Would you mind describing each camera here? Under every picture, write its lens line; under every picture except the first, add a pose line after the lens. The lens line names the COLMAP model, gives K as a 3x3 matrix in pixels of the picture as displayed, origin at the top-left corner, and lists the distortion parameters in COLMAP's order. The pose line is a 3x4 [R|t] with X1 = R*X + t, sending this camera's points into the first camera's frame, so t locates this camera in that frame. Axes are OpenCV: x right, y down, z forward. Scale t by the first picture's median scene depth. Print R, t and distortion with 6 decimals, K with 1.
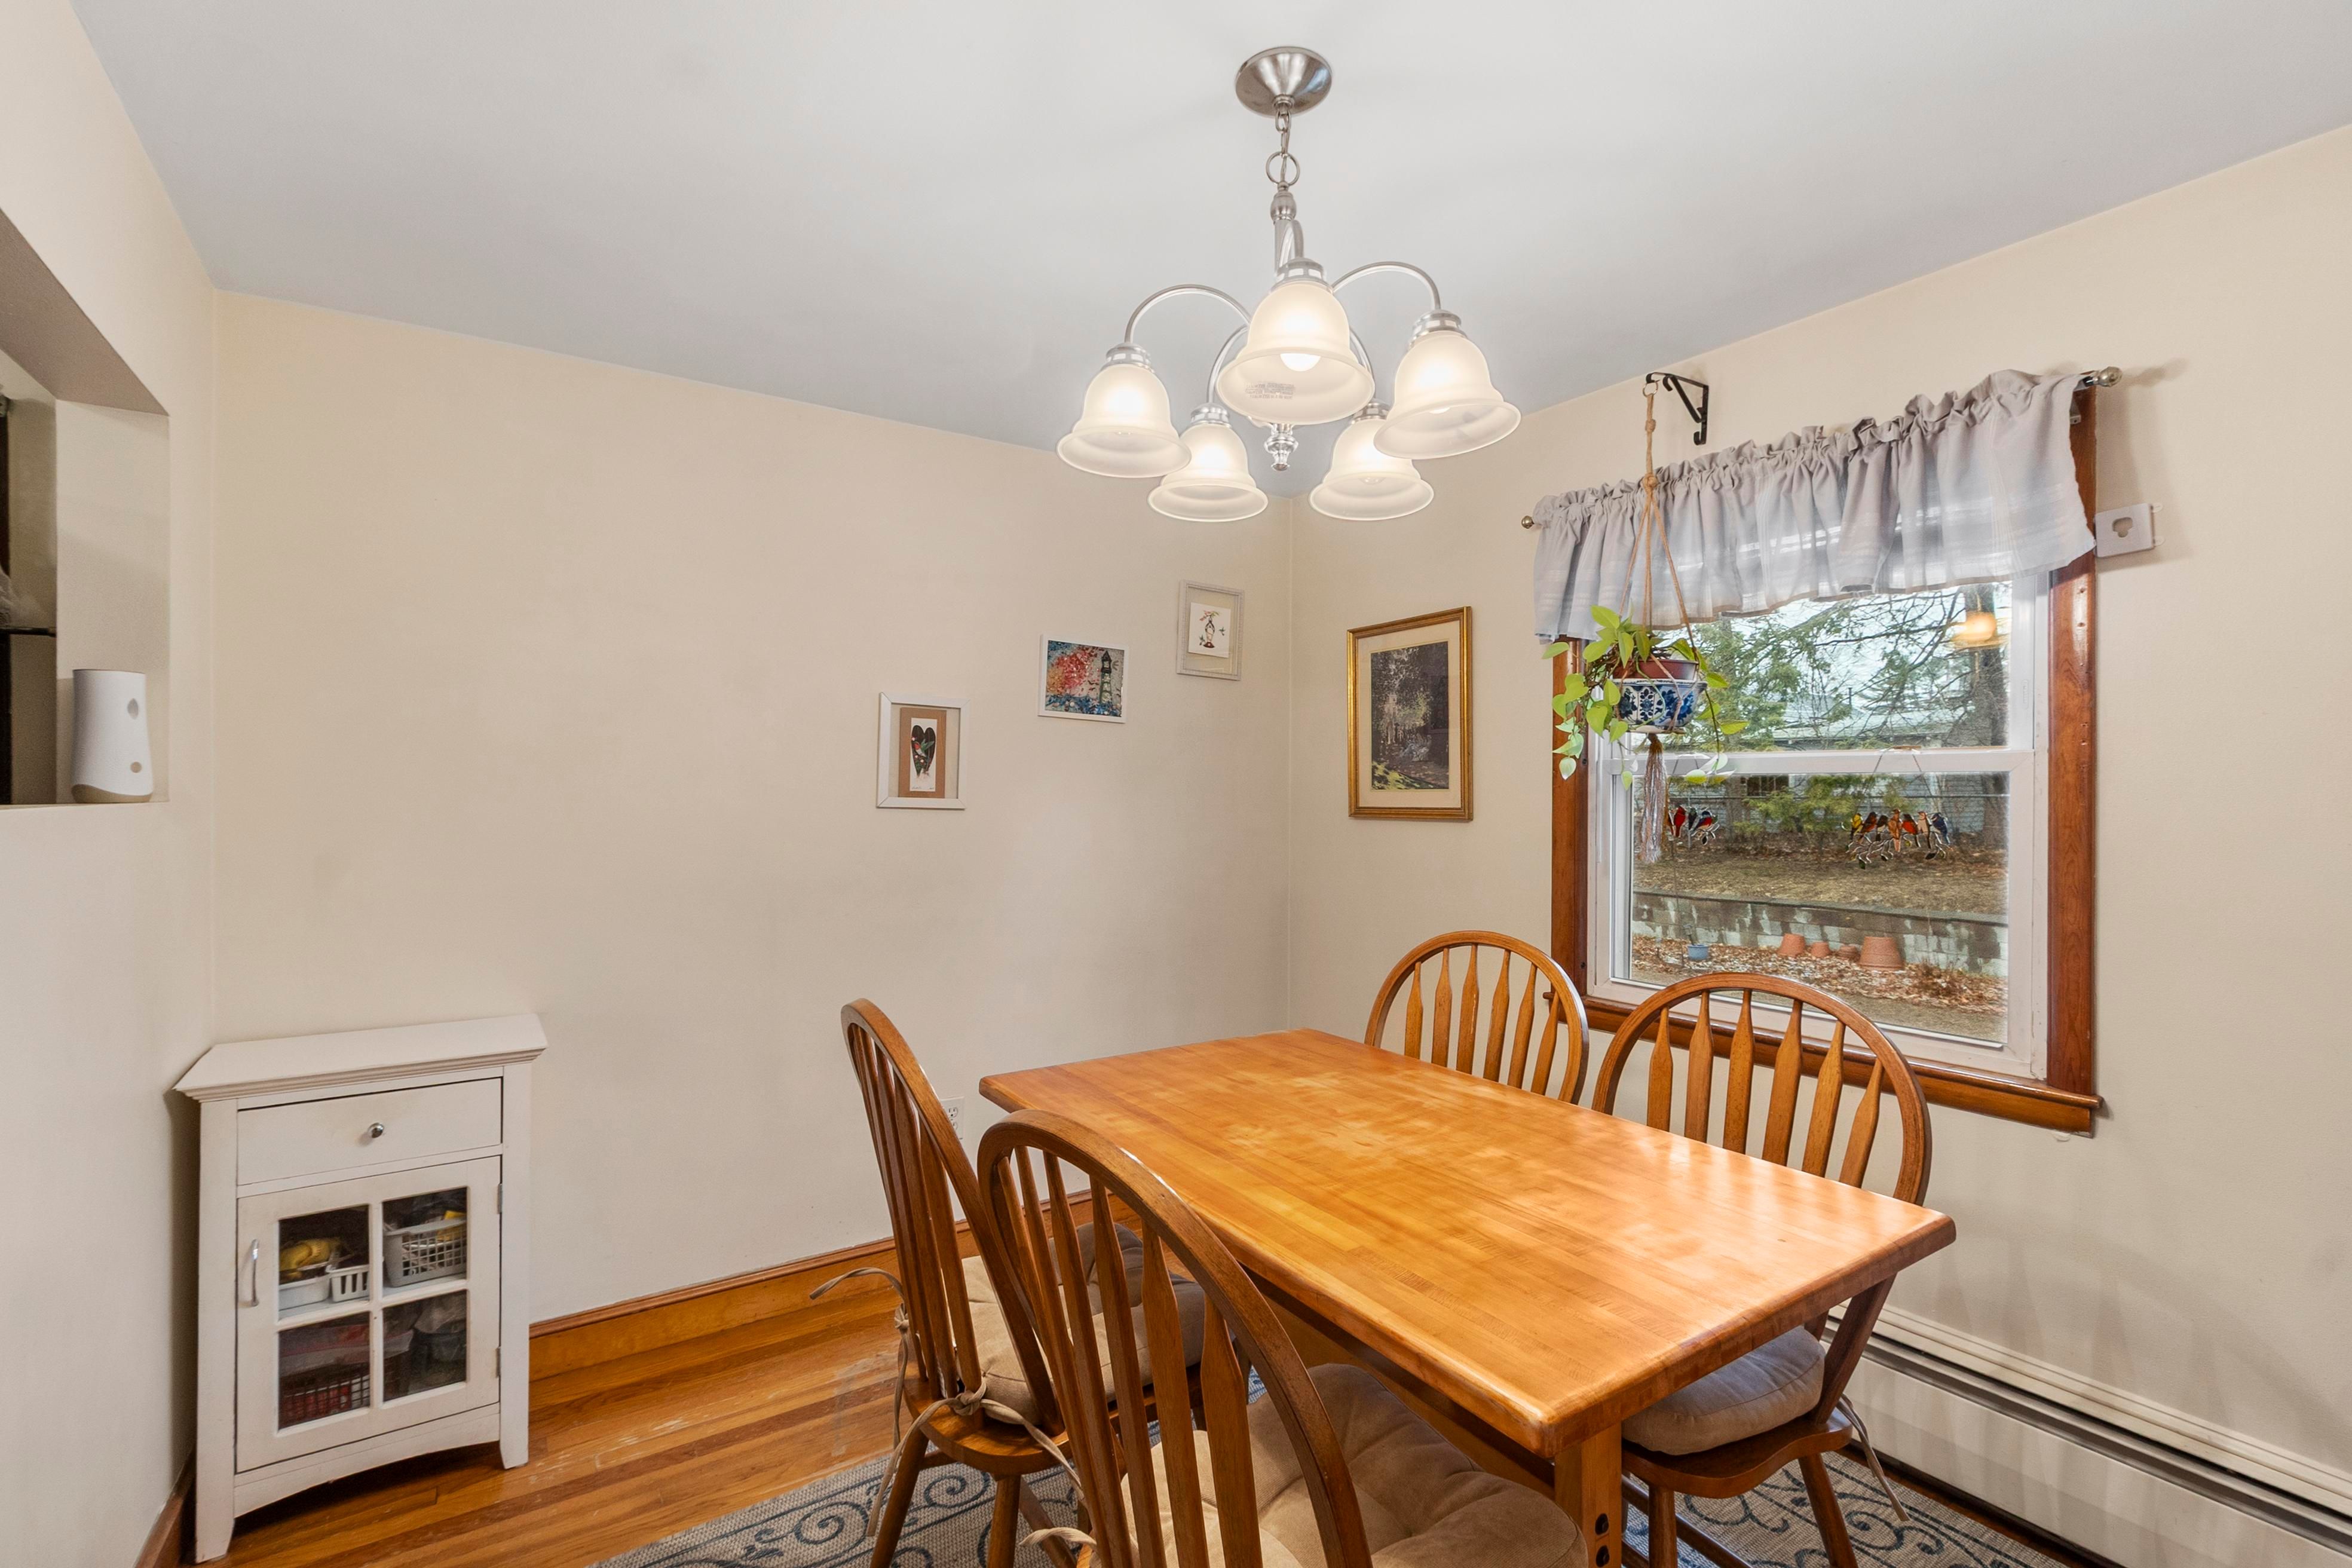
lens RADIAL K [[1043.2, 0, 1177.5], [0, 1043.2, 799.8], [0, 0, 1]] dist [-0.002529, 0.000716]
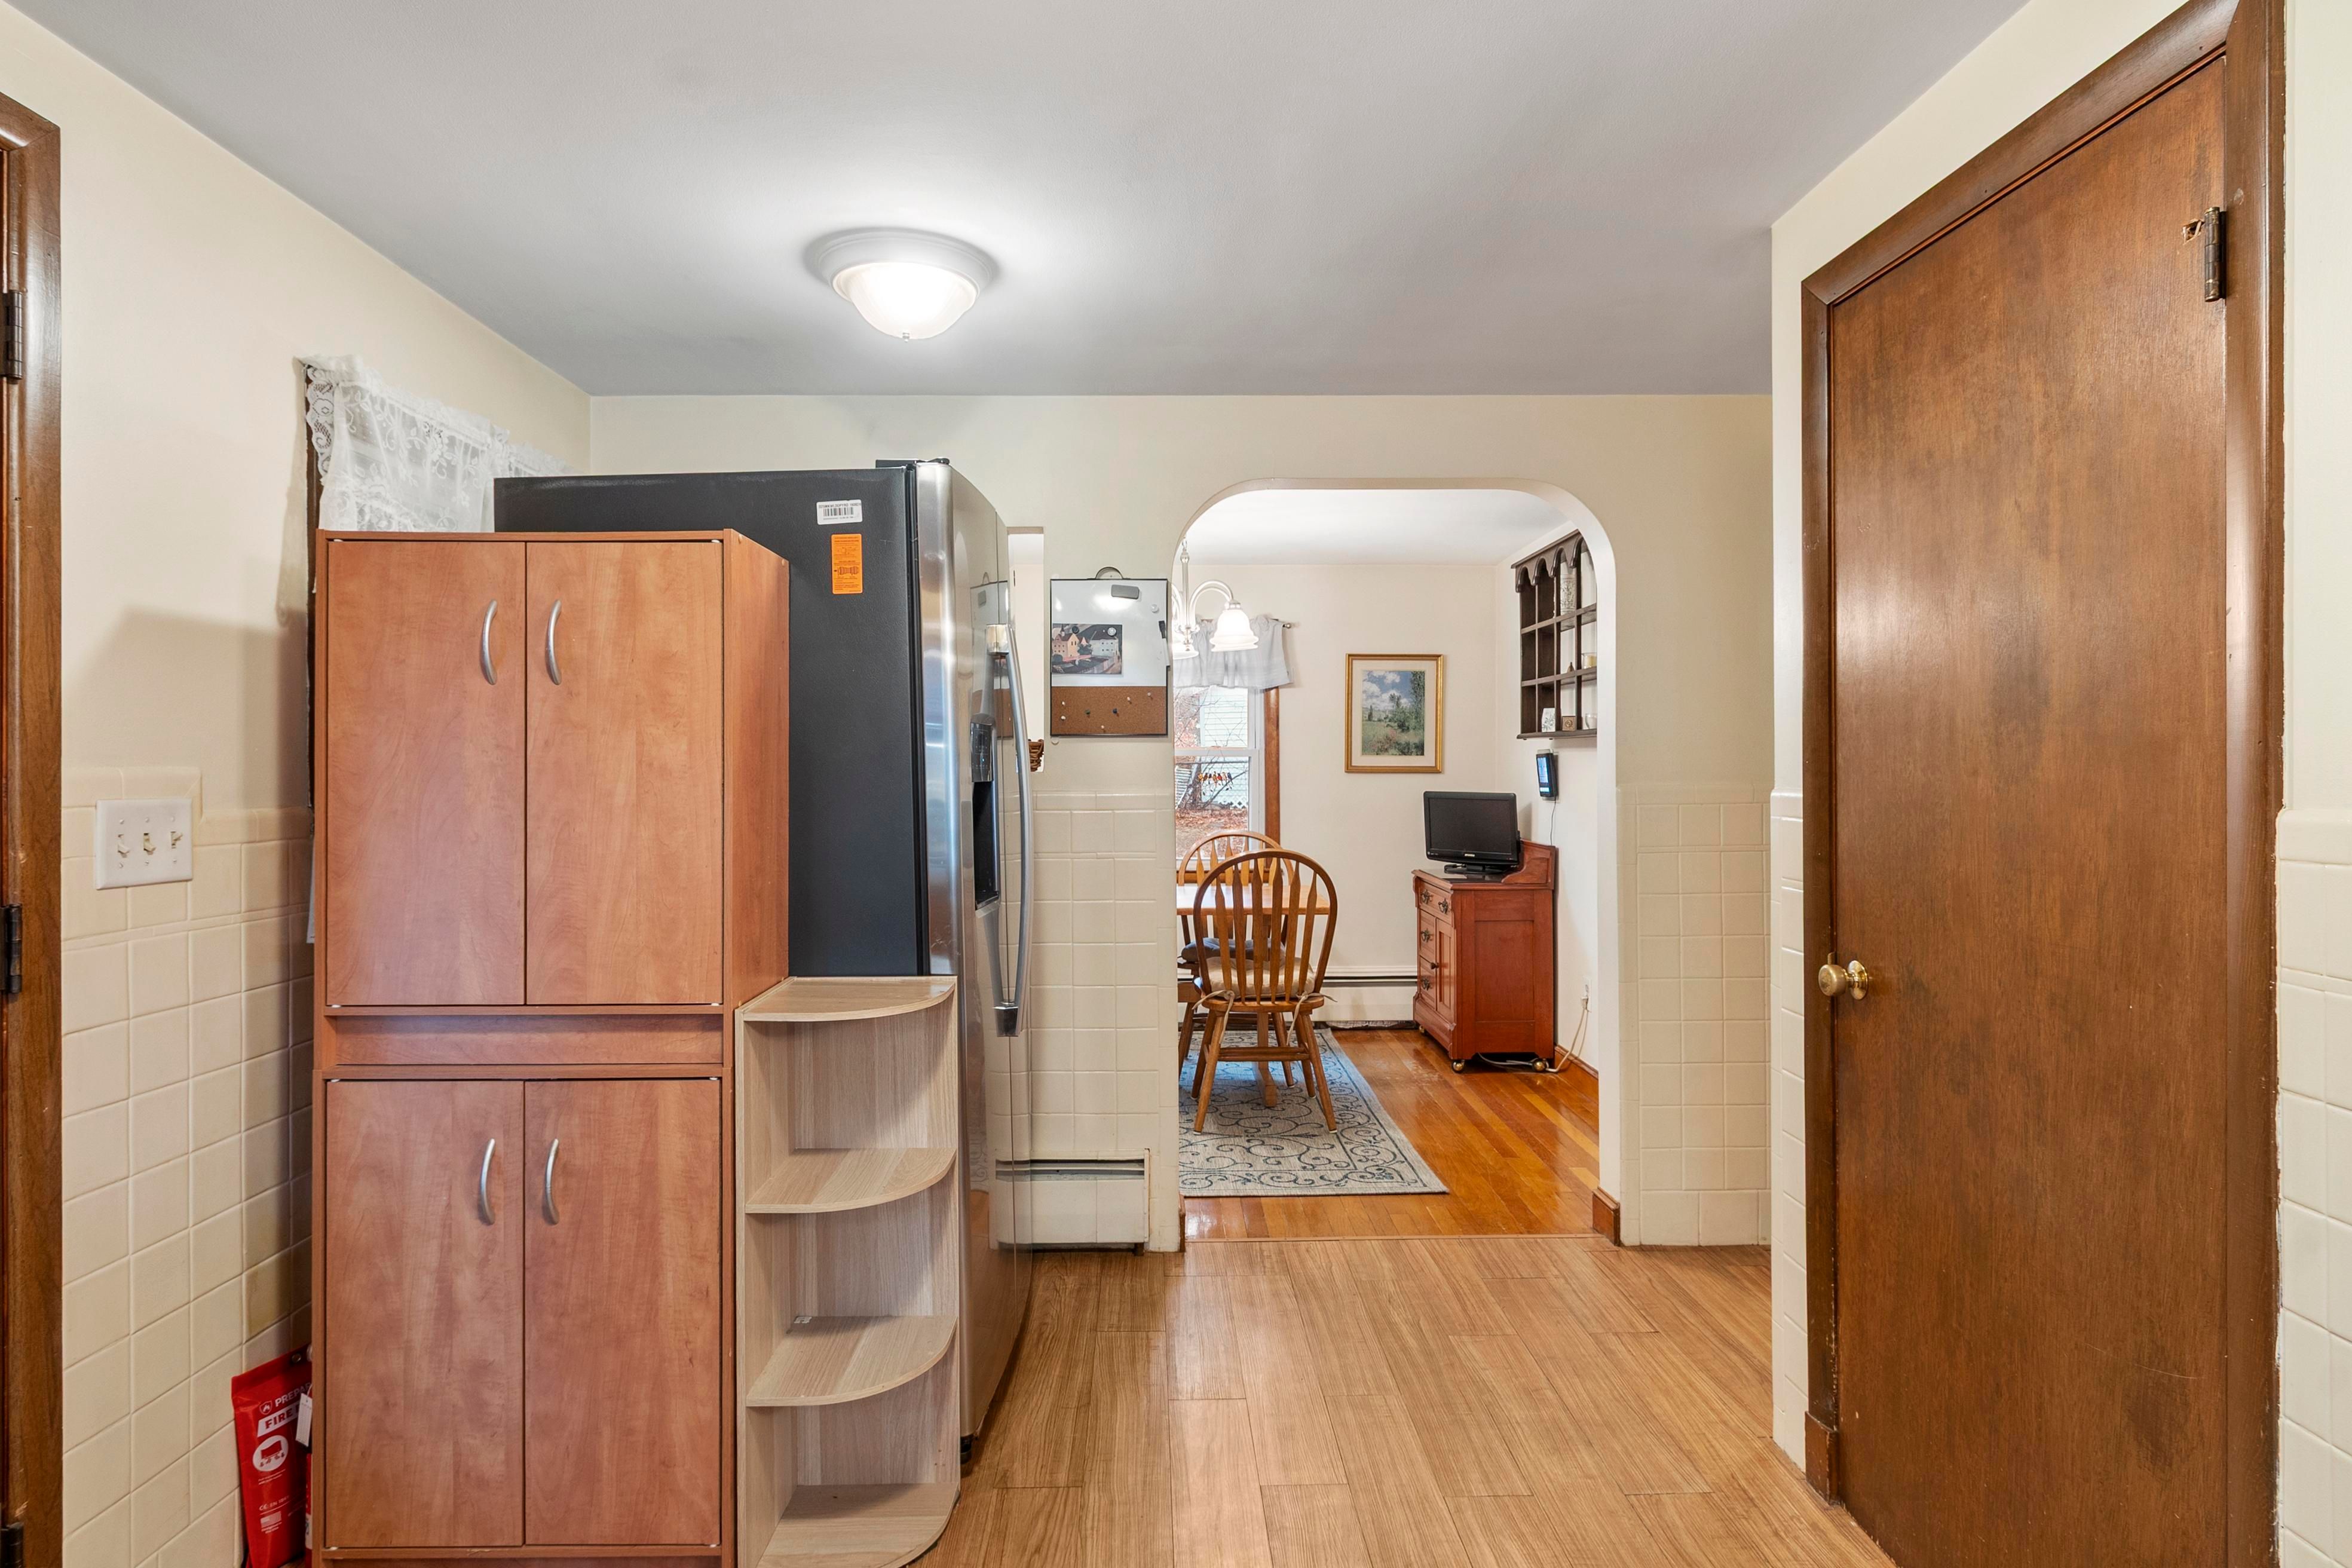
lens RADIAL K [[1273.0, 0, 1175.8], [0, 1273.0, 765.7], [0, 0, 1]] dist [0.001866, 0.000320]
pose [[0.538938, -0.004245, 0.842335, -1.418276], [0.012713, 0.999914, -0.003095, 0.003196], [-0.842250, 0.012376, 0.538946, -0.418820]]
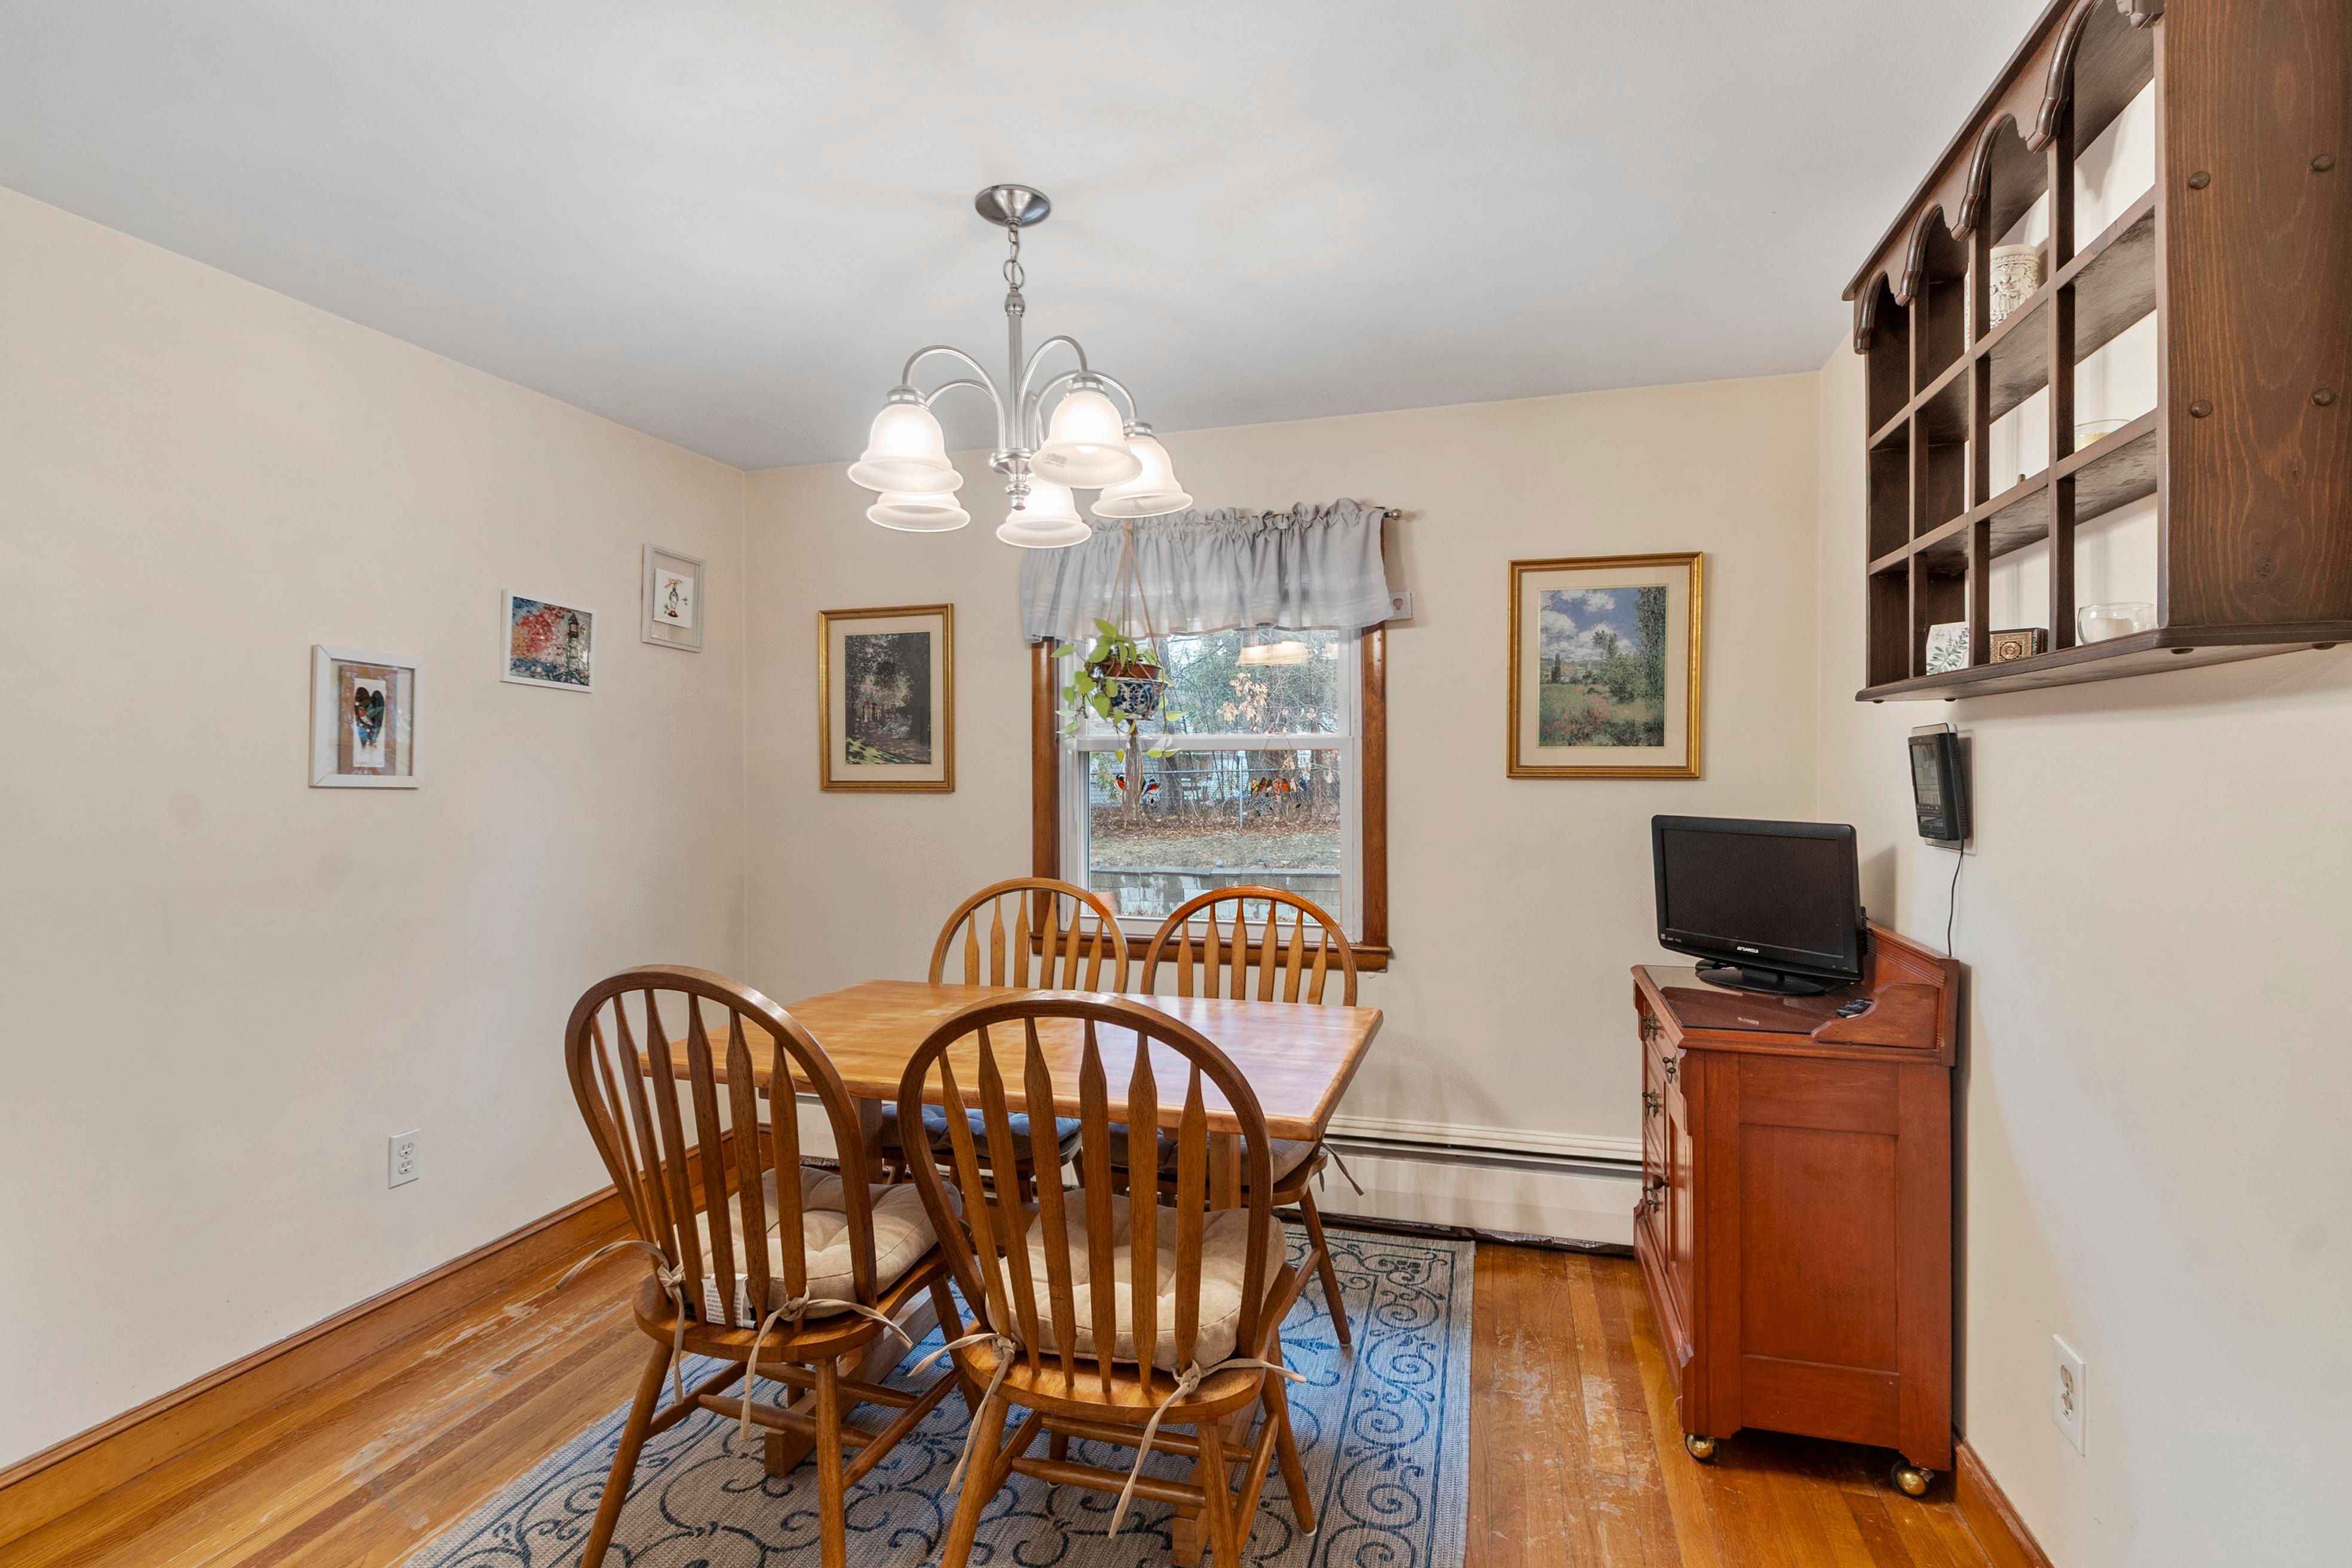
lens RADIAL K [[1098.5, 0, 1176.0], [0, 1098.5, 784.0], [0, 0, 1]] dist [0.002467, 0.000372]
pose [[0.771657, -0.013842, 0.635889, -0.303209], [0.012029, 0.999902, 0.007169, 0.006728], [-0.635926, 0.002117, 0.771747, -0.082824]]
